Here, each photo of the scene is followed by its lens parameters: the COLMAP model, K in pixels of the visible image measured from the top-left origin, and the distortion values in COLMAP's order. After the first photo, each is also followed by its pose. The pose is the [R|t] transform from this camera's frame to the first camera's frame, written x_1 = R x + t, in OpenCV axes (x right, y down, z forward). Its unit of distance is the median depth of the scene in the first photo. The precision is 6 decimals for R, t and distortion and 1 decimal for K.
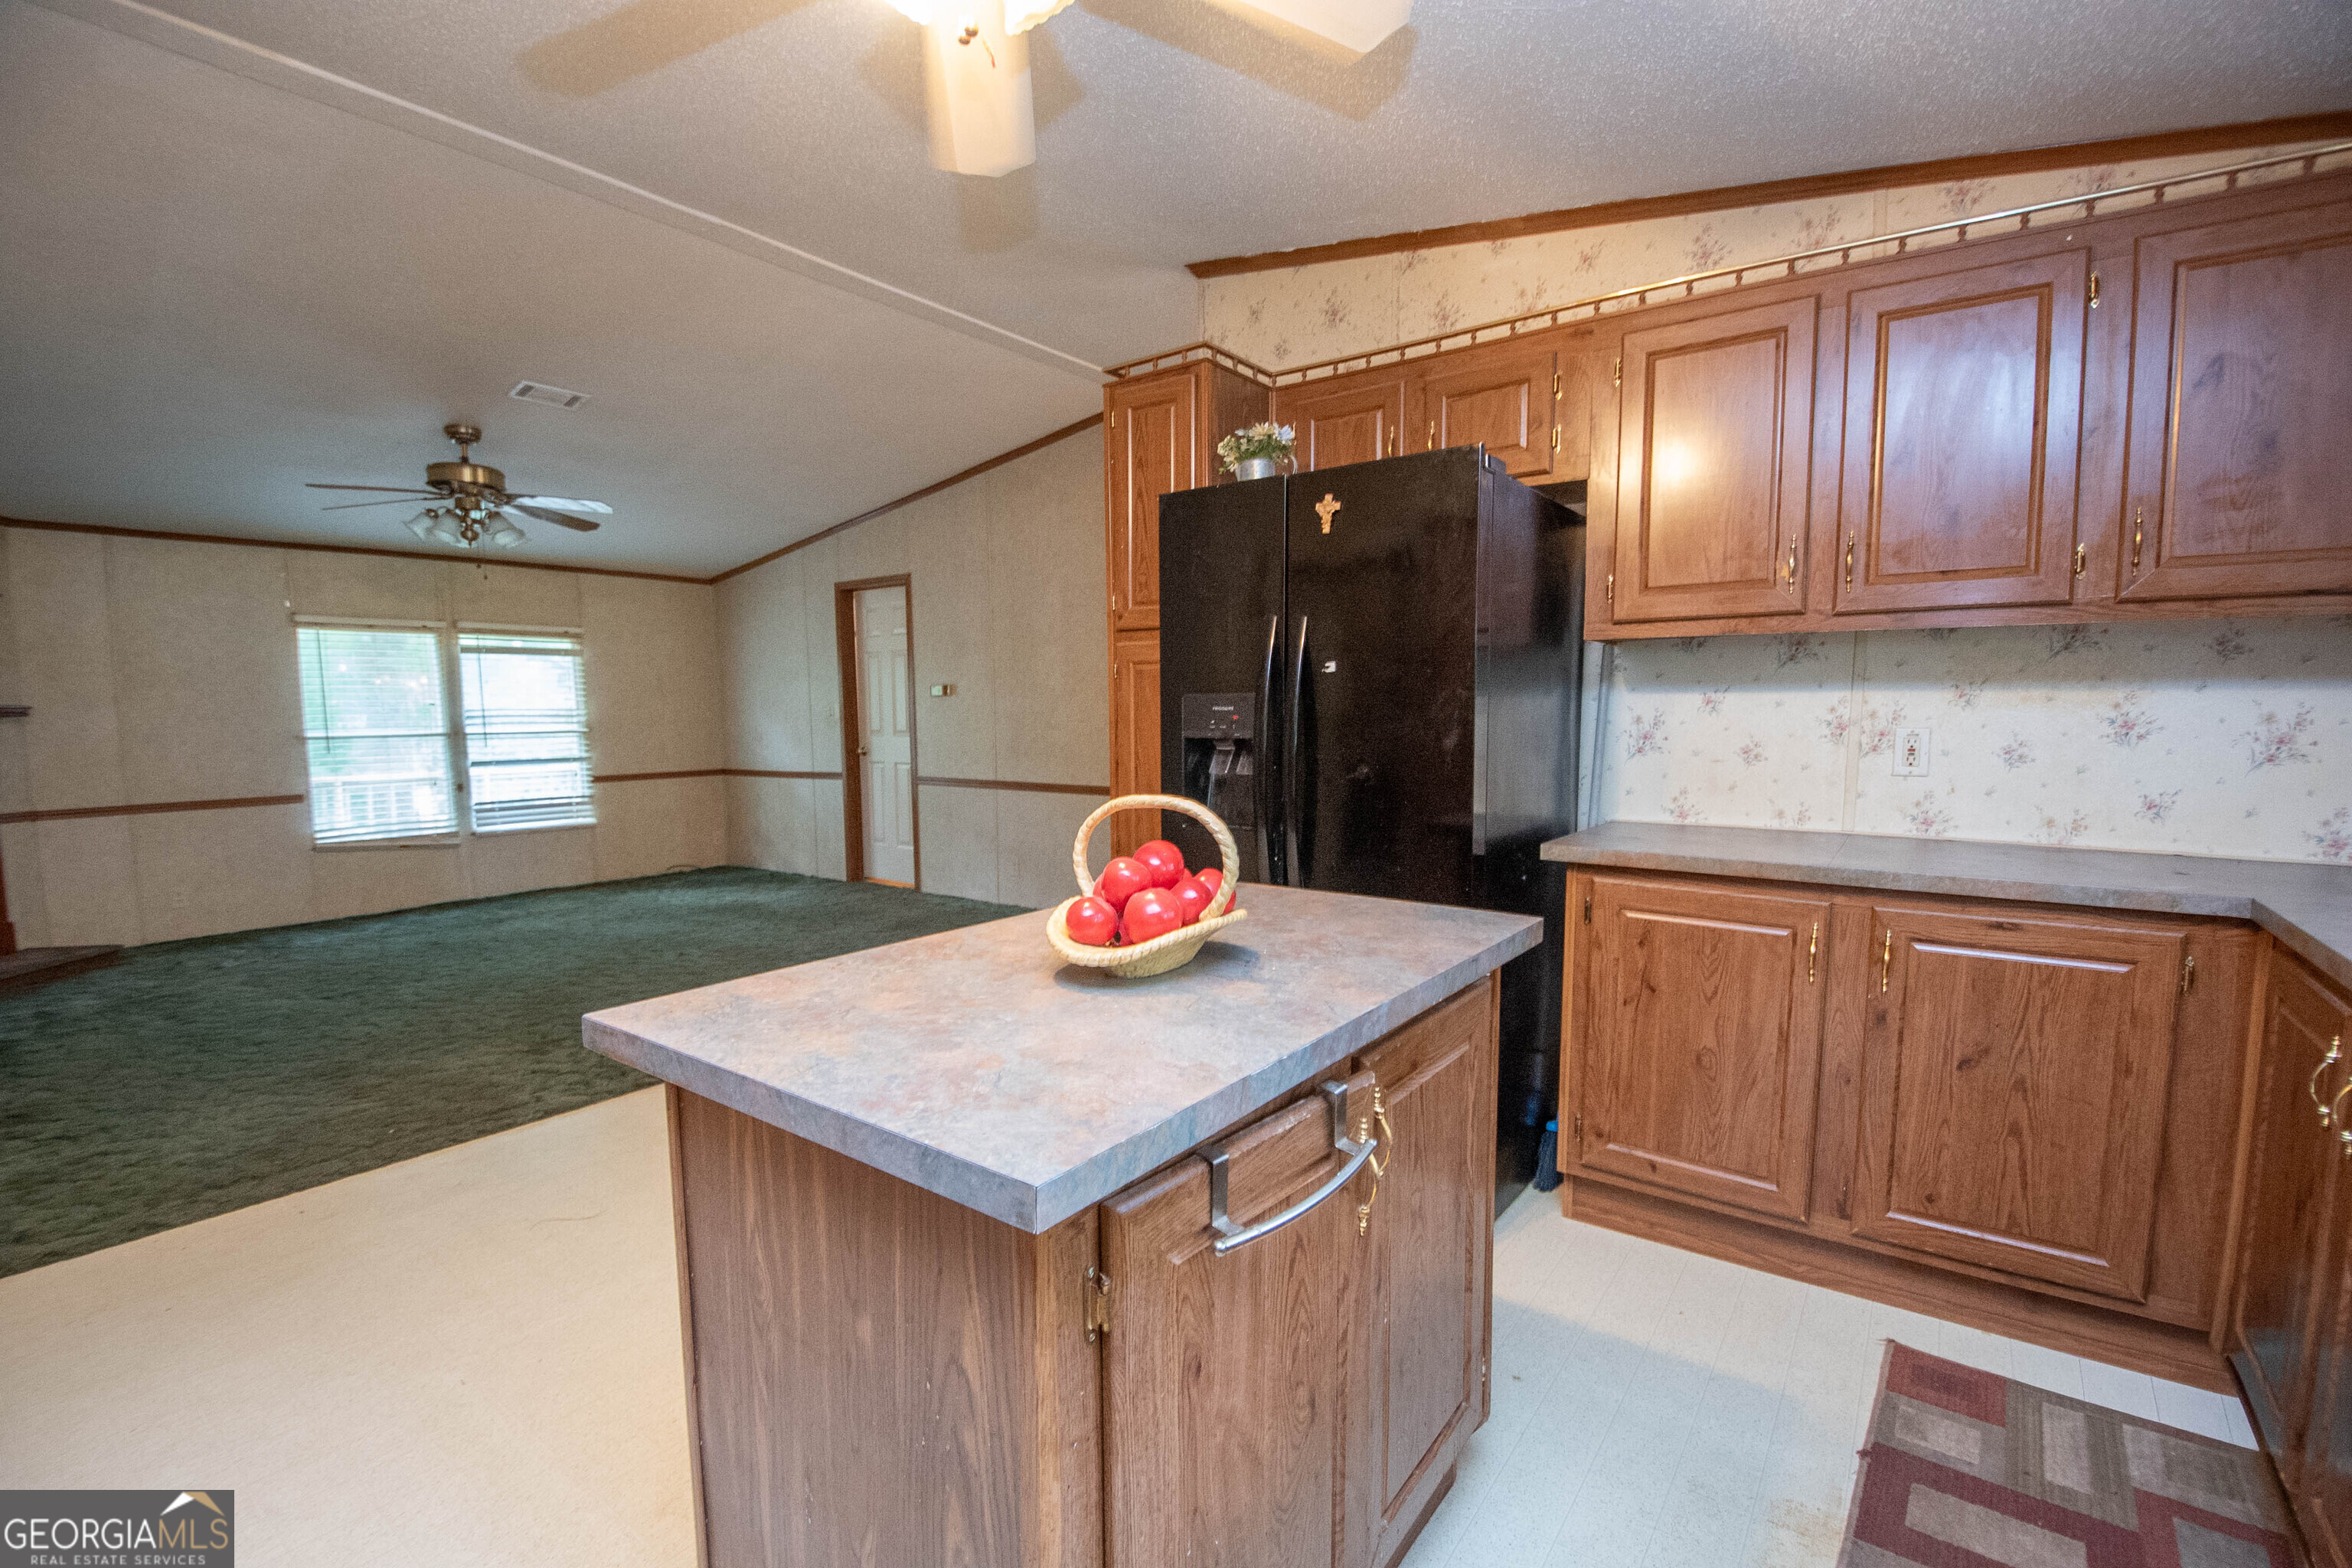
lens RADIAL K [[1023.7, 0, 1178.2], [0, 1023.7, 815.4], [0, 0, 1]] dist [0.014279, -0.022541]
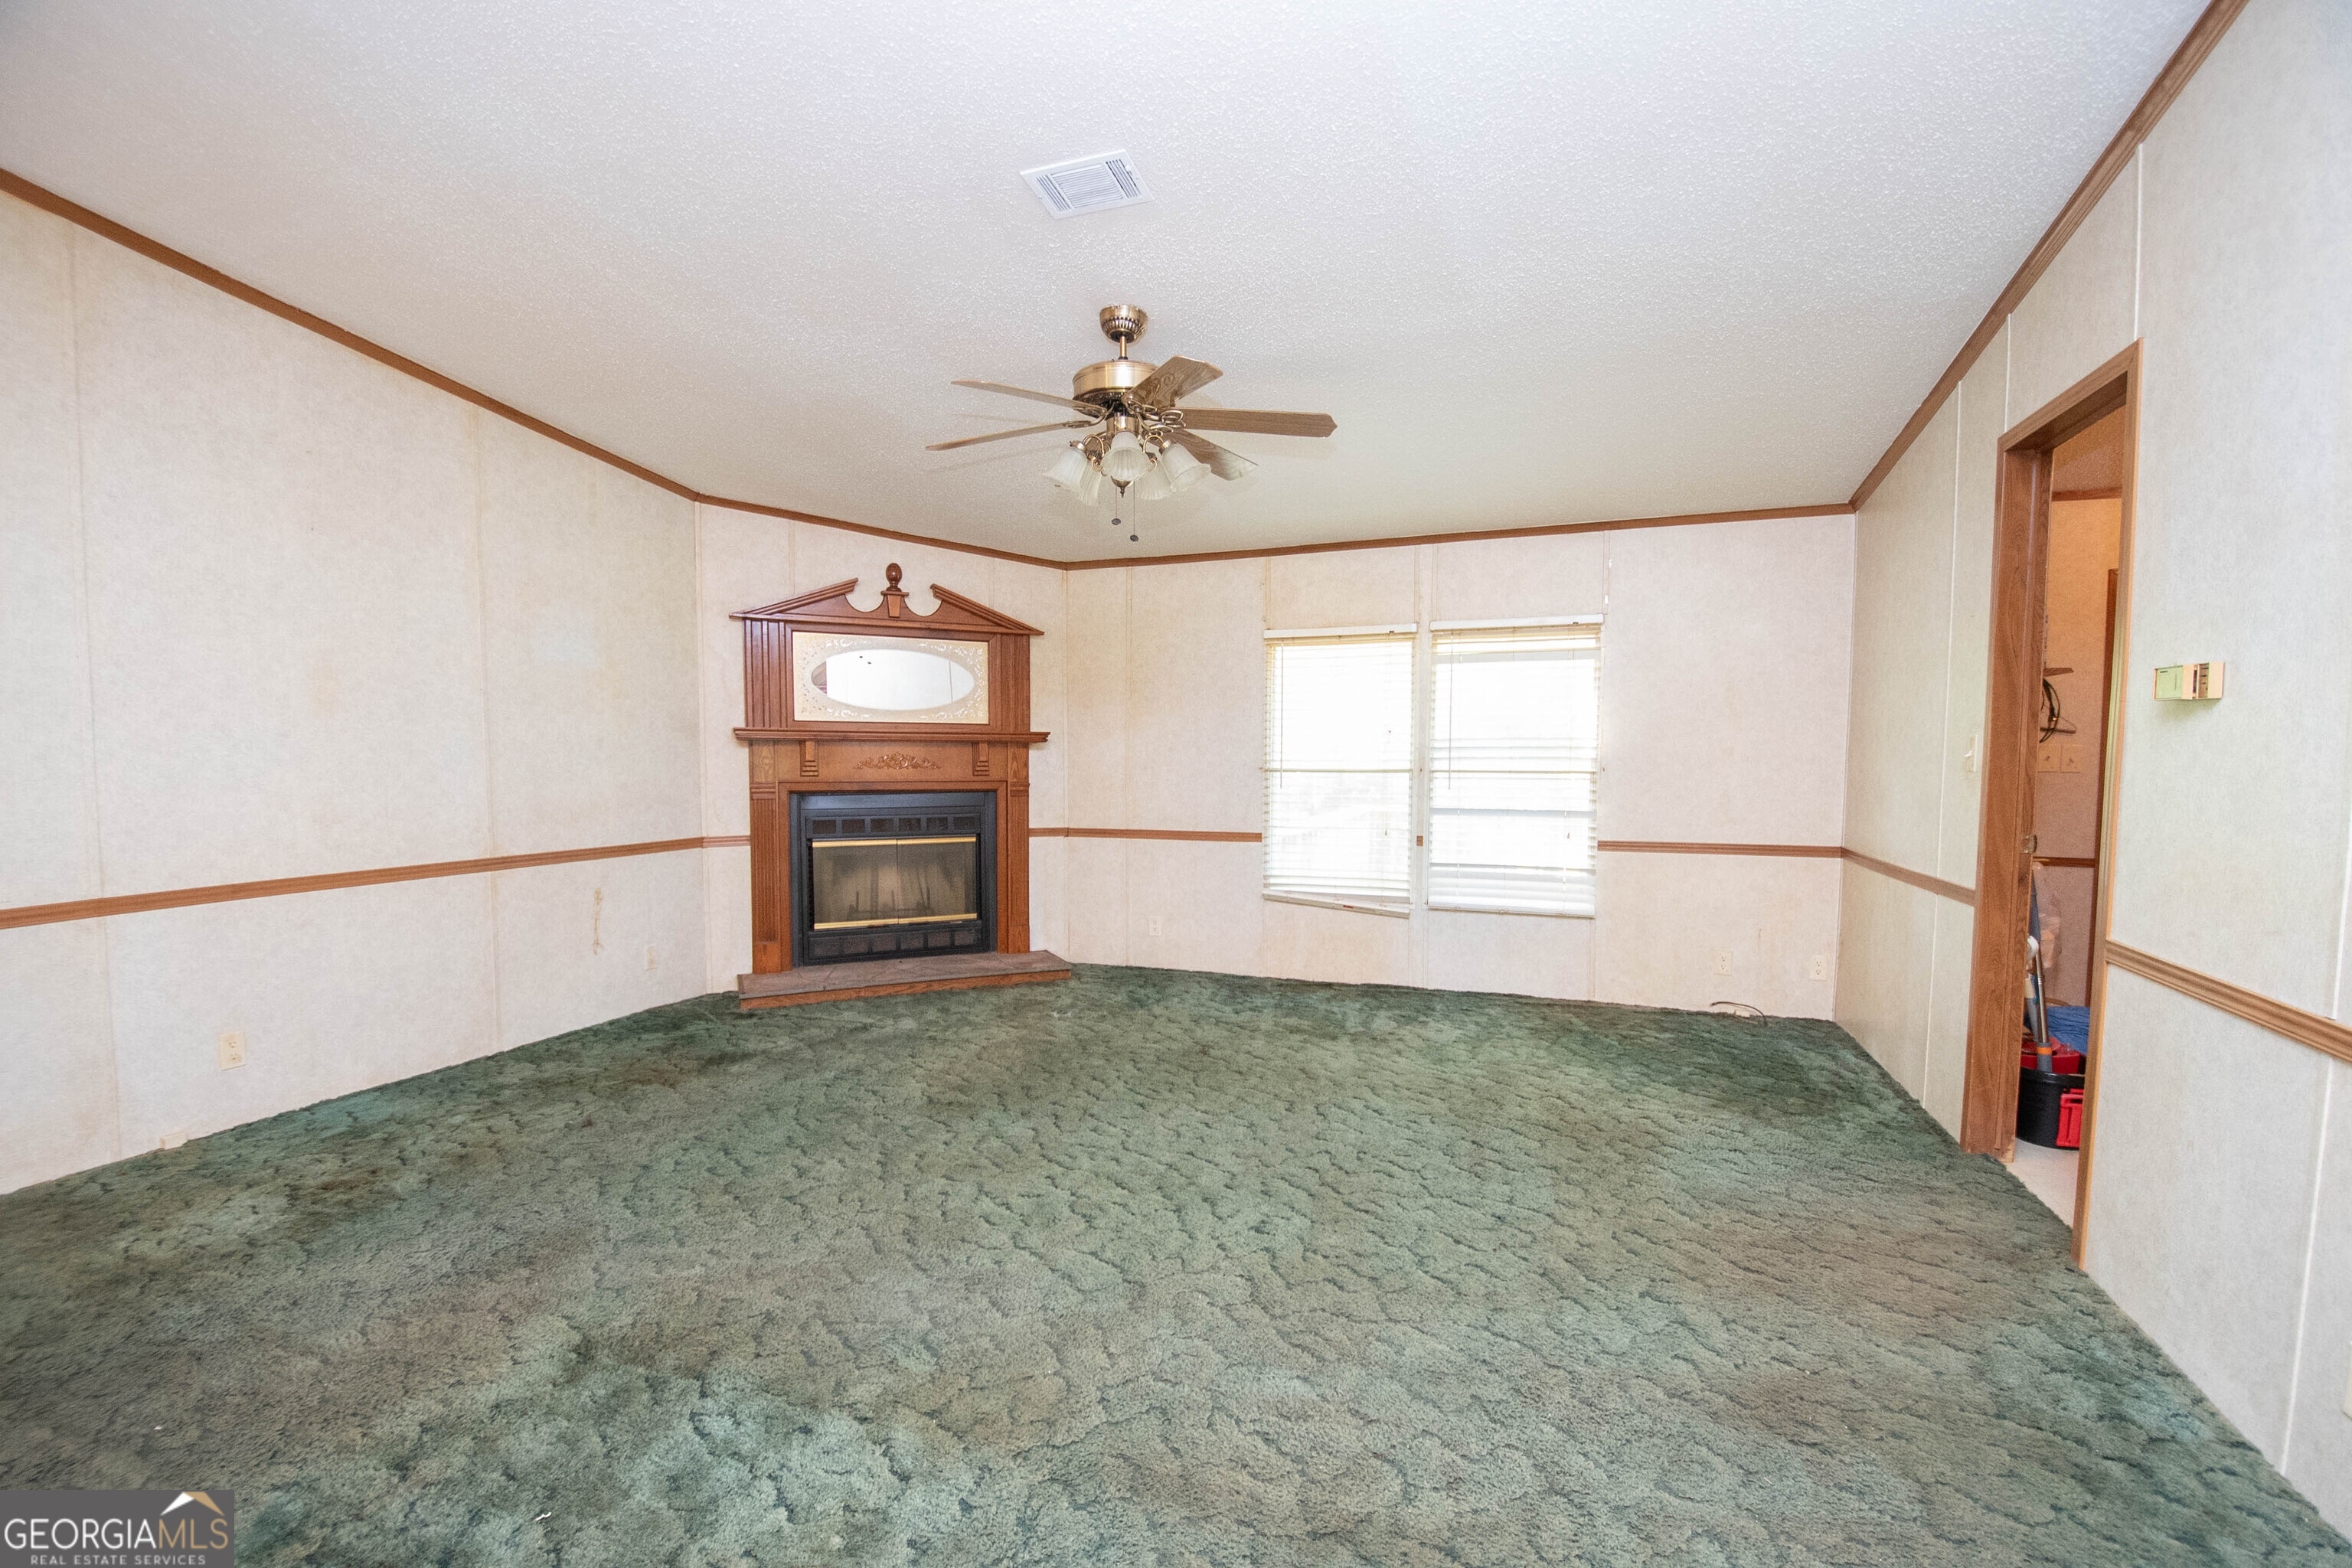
lens RADIAL K [[1023.7, 0, 1178.2], [0, 1023.7, 815.4], [0, 0, 1]] dist [0.014279, -0.022541]
pose [[0.259397, 0.067046, -0.963441, -0.018038], [-0.103397, 0.993782, 0.041319, -0.058755], [0.960220, 0.088899, 0.264716, 0.627682]]
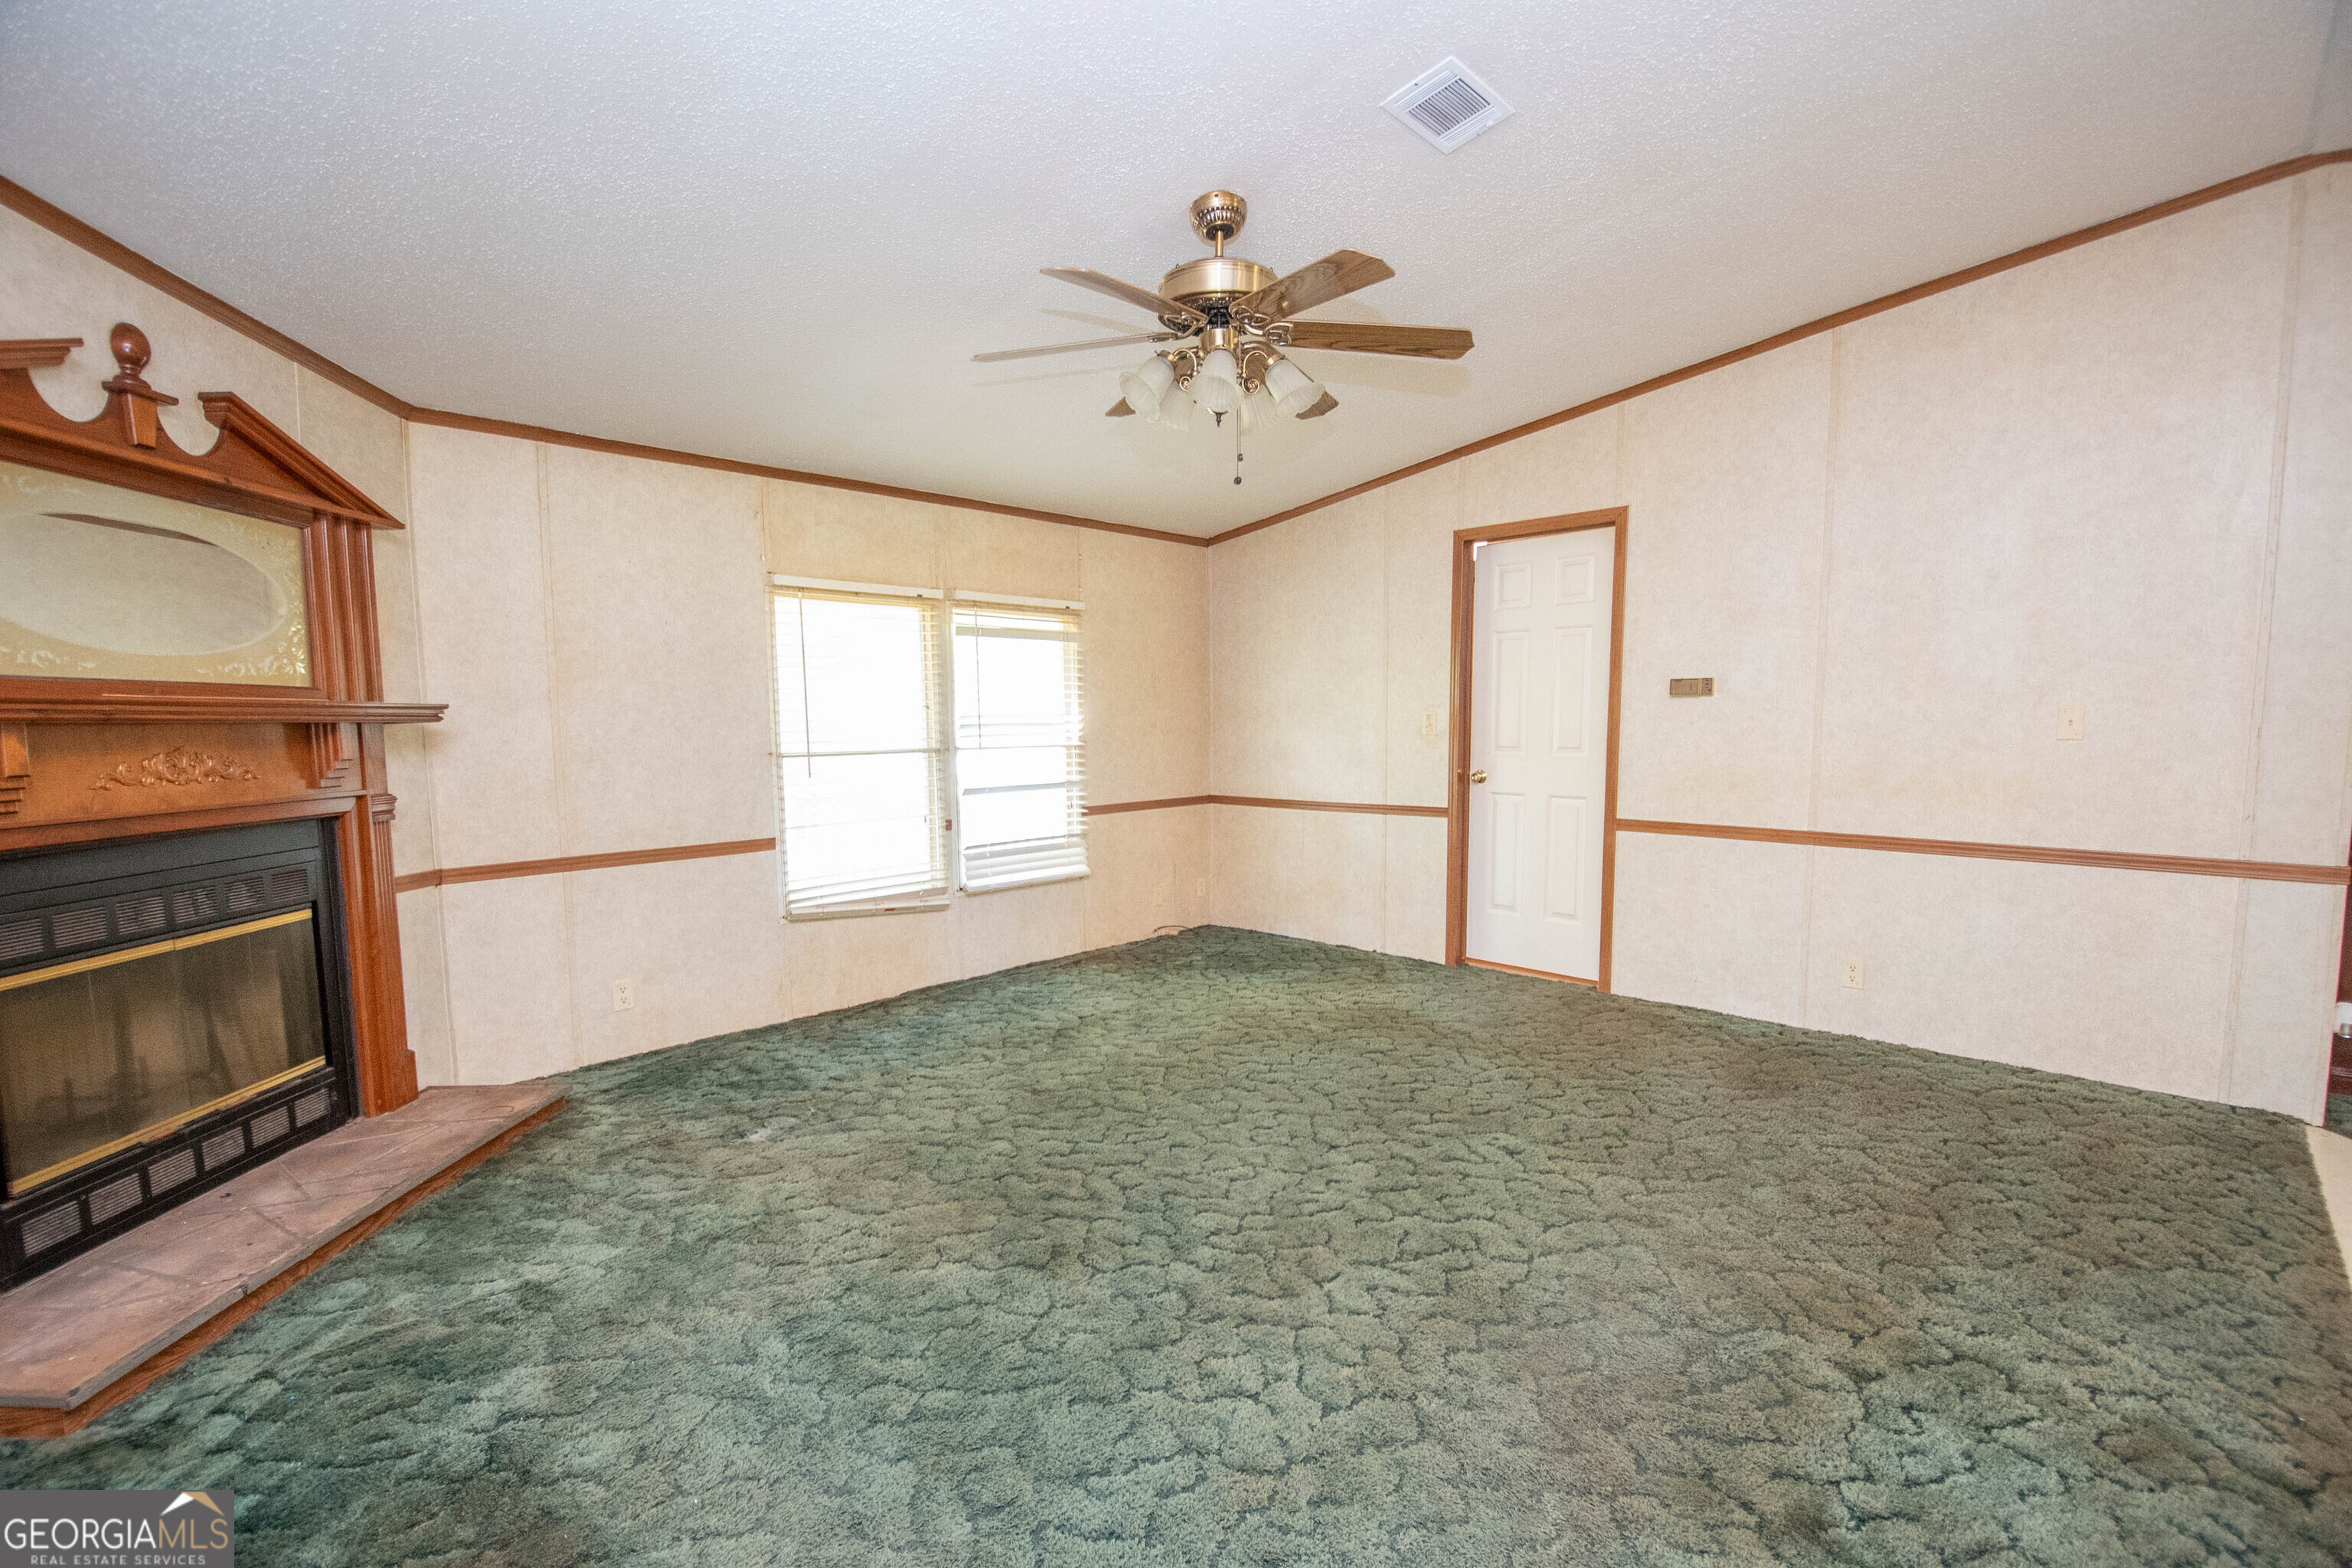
lens RADIAL K [[1043.8, 0, 1192.5], [0, 1043.8, 814.6], [0, 0, 1]] dist [0.006584, -0.014533]
pose [[0.991867, 0.013949, -0.126515, -0.442857], [-0.015011, 0.999860, -0.007441, -0.031467], [0.126393, 0.009280, 0.991937, 0.308121]]
